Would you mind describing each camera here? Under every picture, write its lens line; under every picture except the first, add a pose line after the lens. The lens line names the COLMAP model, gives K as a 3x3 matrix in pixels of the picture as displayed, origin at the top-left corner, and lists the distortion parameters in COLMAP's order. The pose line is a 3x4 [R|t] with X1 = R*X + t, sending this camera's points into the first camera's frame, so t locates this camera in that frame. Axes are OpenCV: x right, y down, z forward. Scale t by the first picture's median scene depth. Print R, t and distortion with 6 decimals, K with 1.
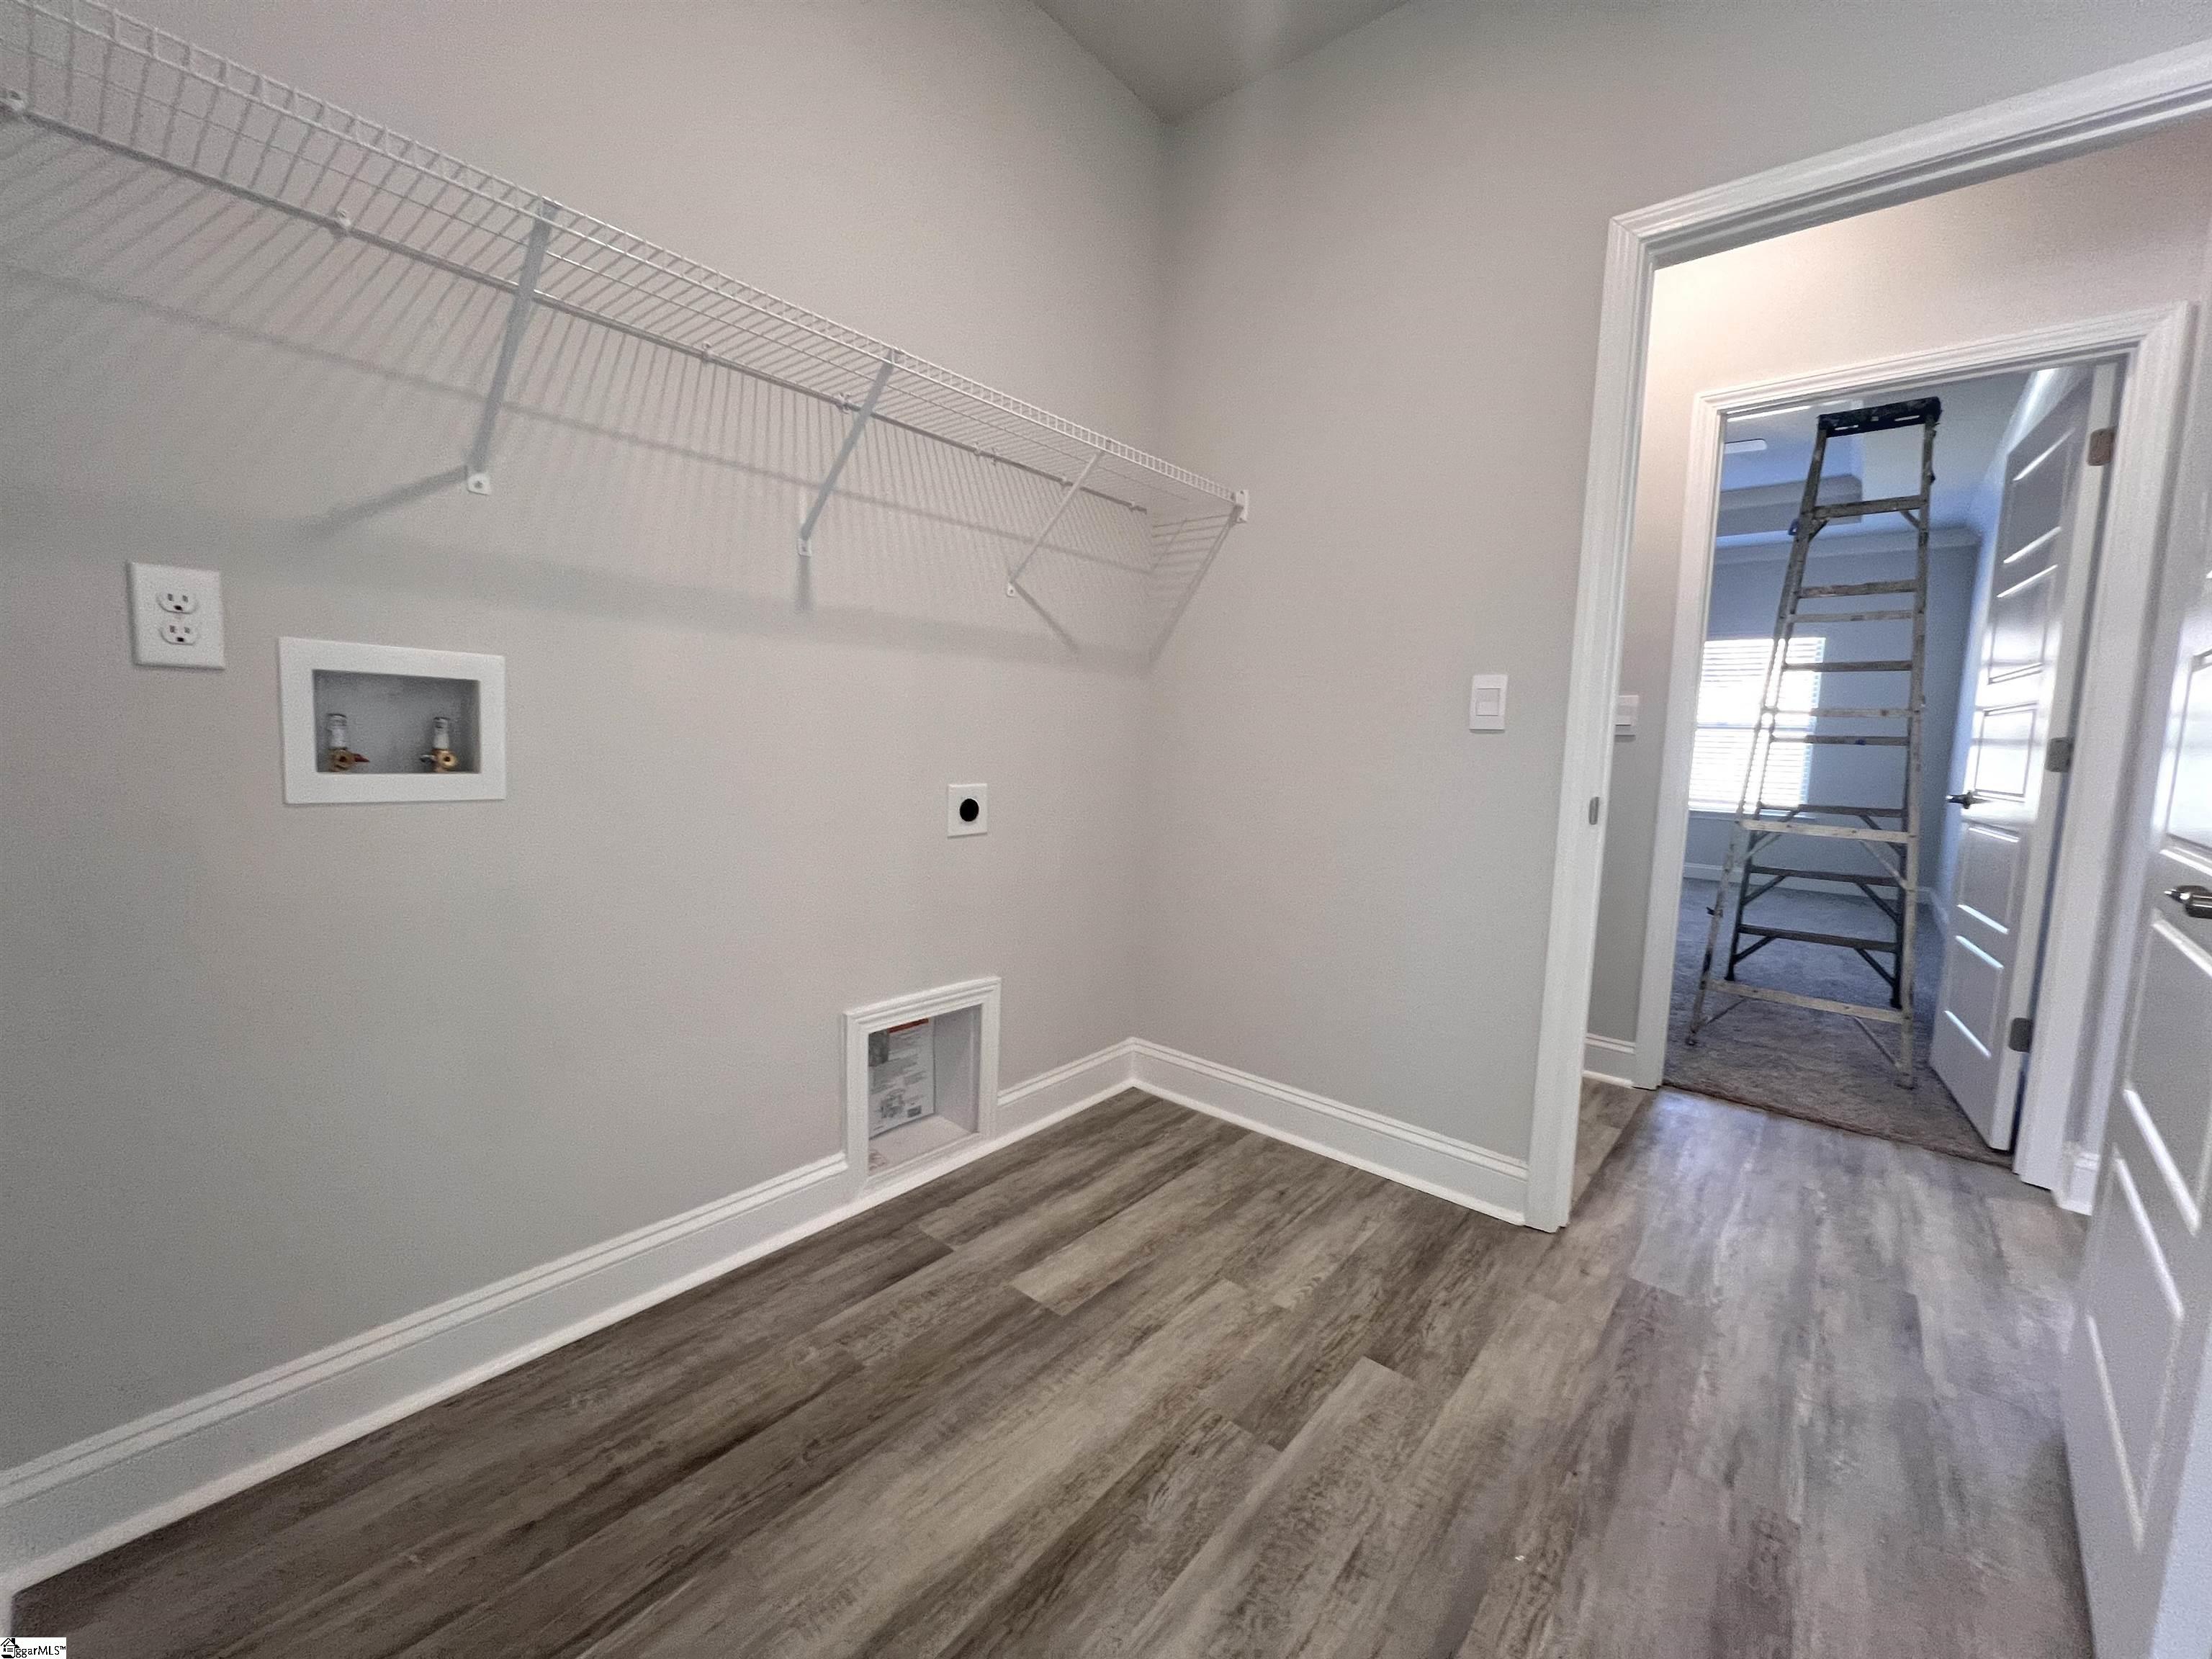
lens RADIAL K [[886.9, 0, 1094.7], [0, 886.9, 829.2], [0, 0, 1]] dist [0.001177, -0.000777]
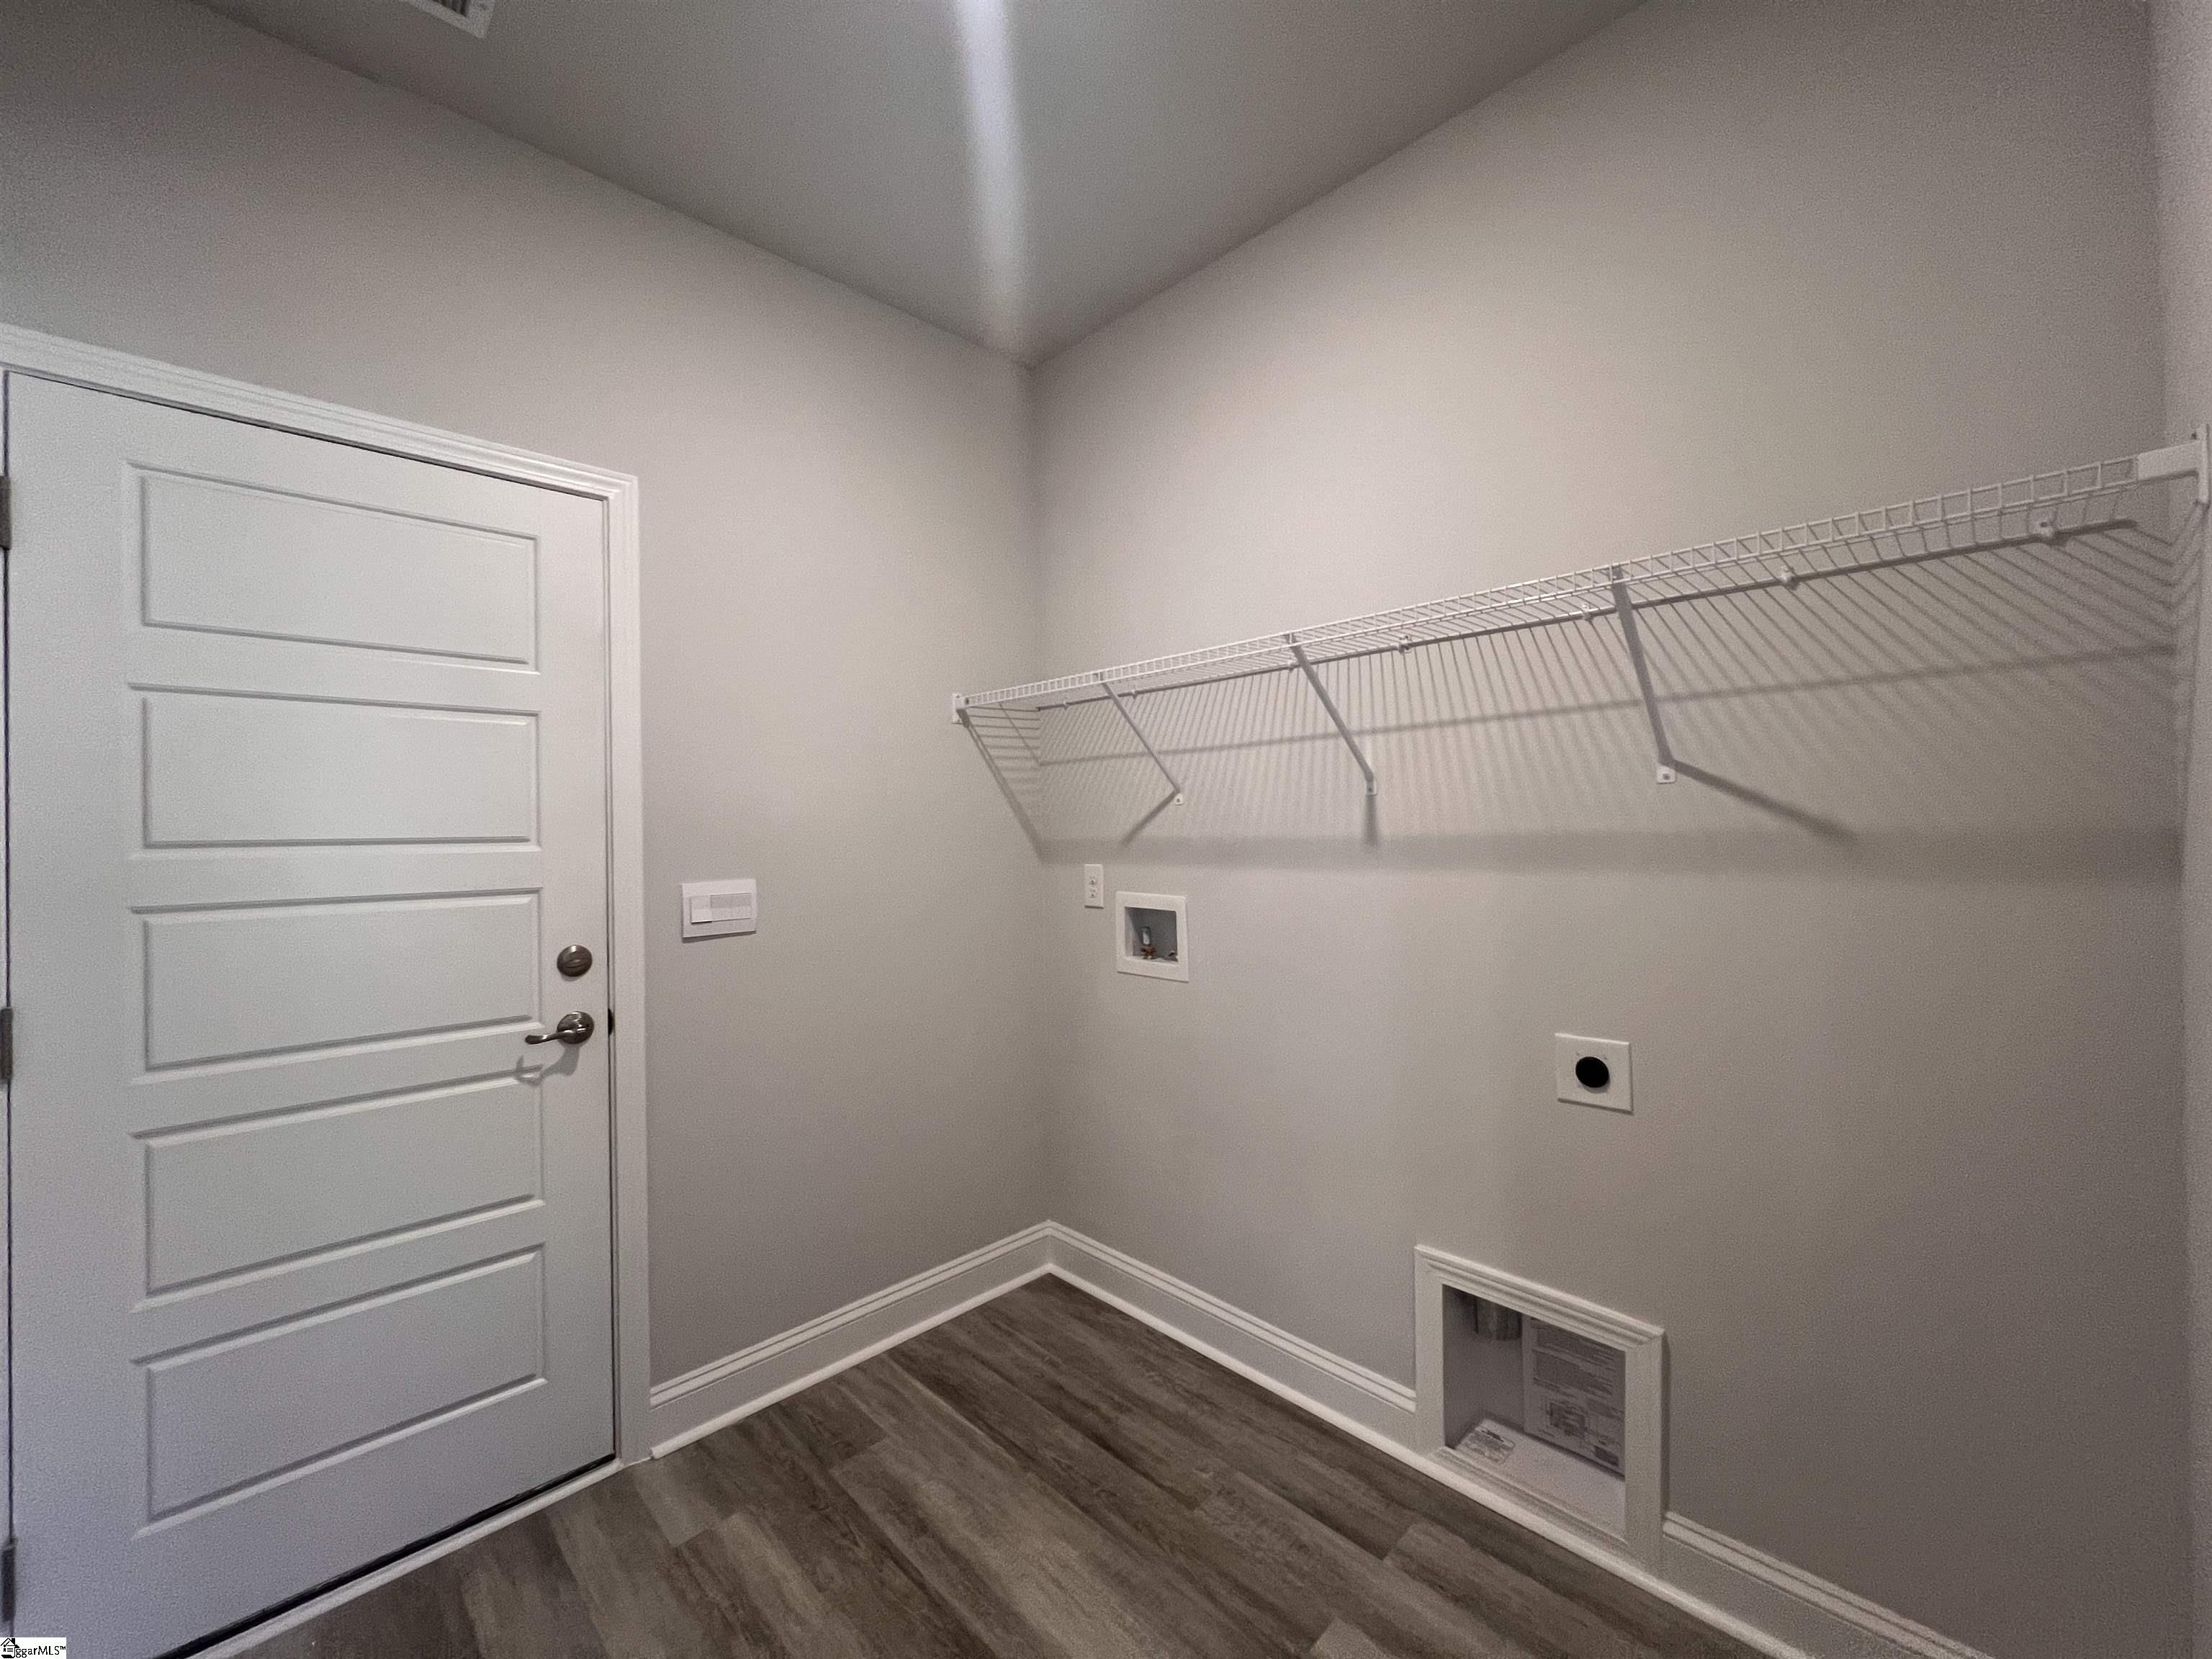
lens RADIAL K [[886.9, 0, 1095.8], [0, 886.9, 826.8], [0, 0, 1]] dist [0.001177, -0.000777]
pose [[-0.096537, -0.034122, -0.994744, 0.926910], [-0.088410, 0.995756, -0.025577, -0.242615], [0.991395, 0.085476, -0.099144, 0.897021]]
